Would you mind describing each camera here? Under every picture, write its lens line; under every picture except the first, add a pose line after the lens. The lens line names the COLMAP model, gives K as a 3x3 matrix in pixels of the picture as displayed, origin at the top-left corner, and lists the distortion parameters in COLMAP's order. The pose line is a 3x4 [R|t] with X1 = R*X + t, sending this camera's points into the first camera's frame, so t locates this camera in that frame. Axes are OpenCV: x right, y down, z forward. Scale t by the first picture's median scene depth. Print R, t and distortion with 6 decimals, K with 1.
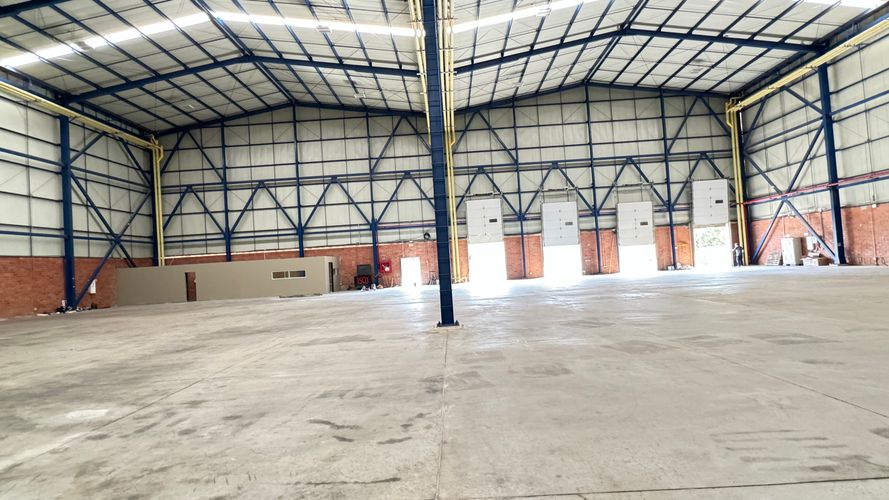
lens RADIAL K [[345.5, 0, 444.3], [0, 345.5, 253.0], [0, 0, 1]] dist [-0.000994, -0.000349]
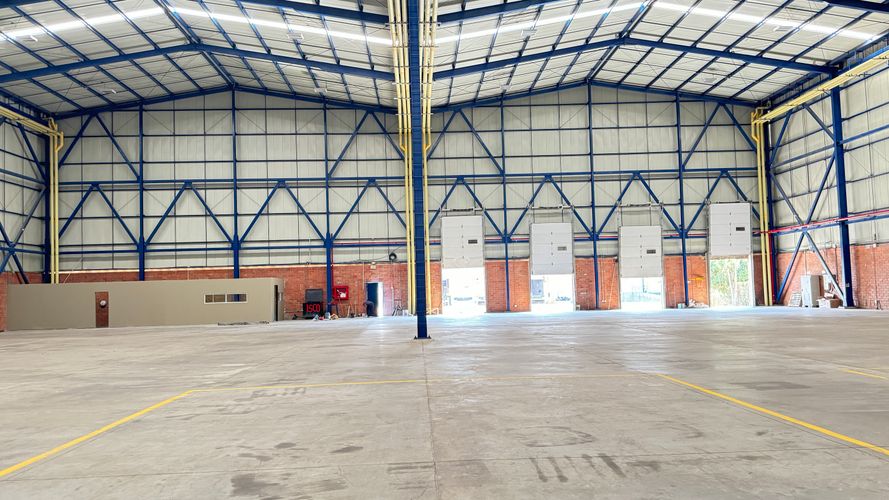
lens RADIAL K [[695.5, 0, 444.5], [0, 695.5, 250.0], [0, 0, 1]] dist [0.130021, -0.247326]
pose [[0.997863, 0.036796, 0.053990, -0.017306], [-0.035321, 0.998983, -0.028025, -0.023288], [-0.054967, 0.026058, 0.998148, -0.674317]]
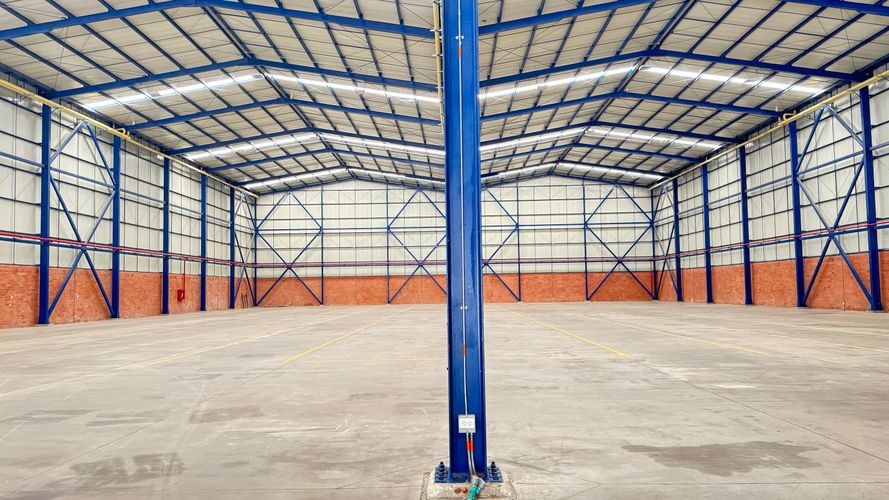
lens RADIAL K [[691.5, 0, 444.5], [0, 691.5, 250.0], [0, 0, 1]] dist [0.095676, -0.147911]
pose [[0.998938, 0.045840, 0.004646, -0.054242], [-0.045706, 0.998620, -0.025848, -0.071960], [-0.005824, 0.025608, 0.999655, -2.204169]]
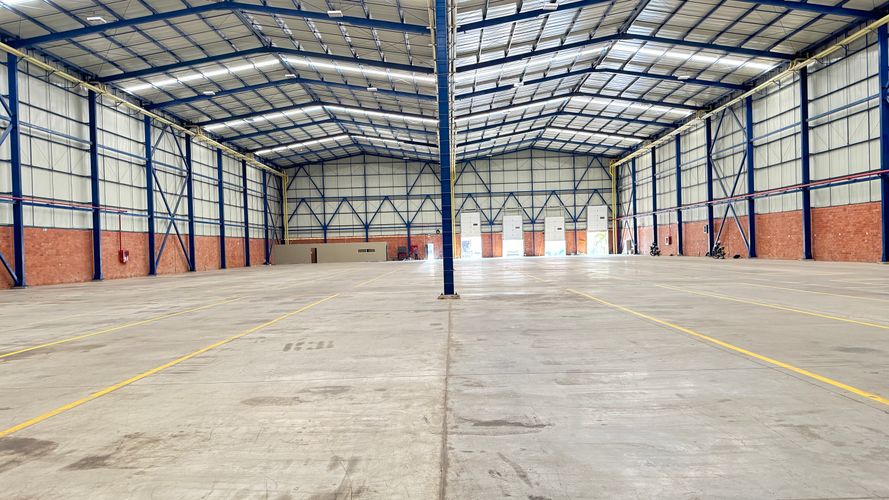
lens RADIAL K [[690.6, 0, 436.5], [0, 690.6, 268.8], [0, 0, 1]] dist [0.092000, -0.148175]
pose [[0.999473, 0.032420, 0.001832, -0.058073], [-0.032471, 0.997475, 0.063156, -0.083317], [0.000220, -0.063182, 0.998002, -2.557036]]
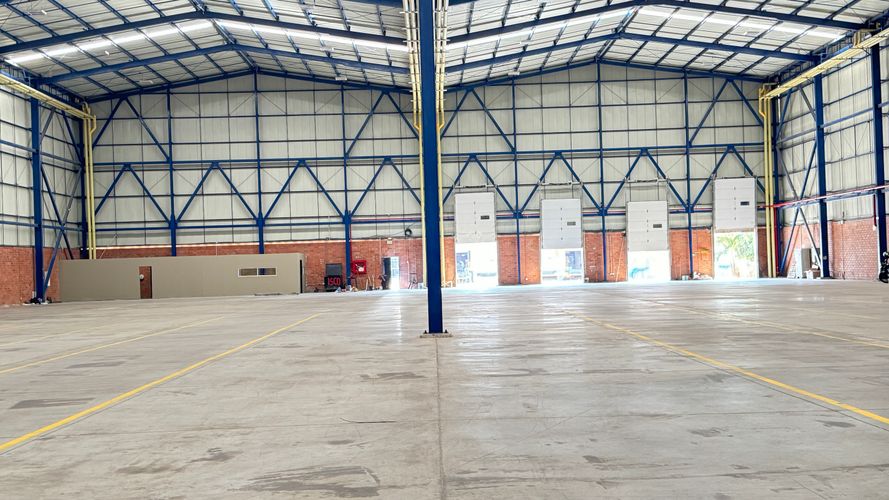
lens RADIAL K [[2288.6, 0, 458.9], [0, 2288.6, 271.5], [0, 0, 1]] dist [0.477645, 0.156645]
pose [[0.999010, 0.029713, 0.033102, -0.110667], [-0.030857, 0.998925, 0.034597, -0.153763], [-0.032038, -0.035585, 0.998853, -4.728356]]
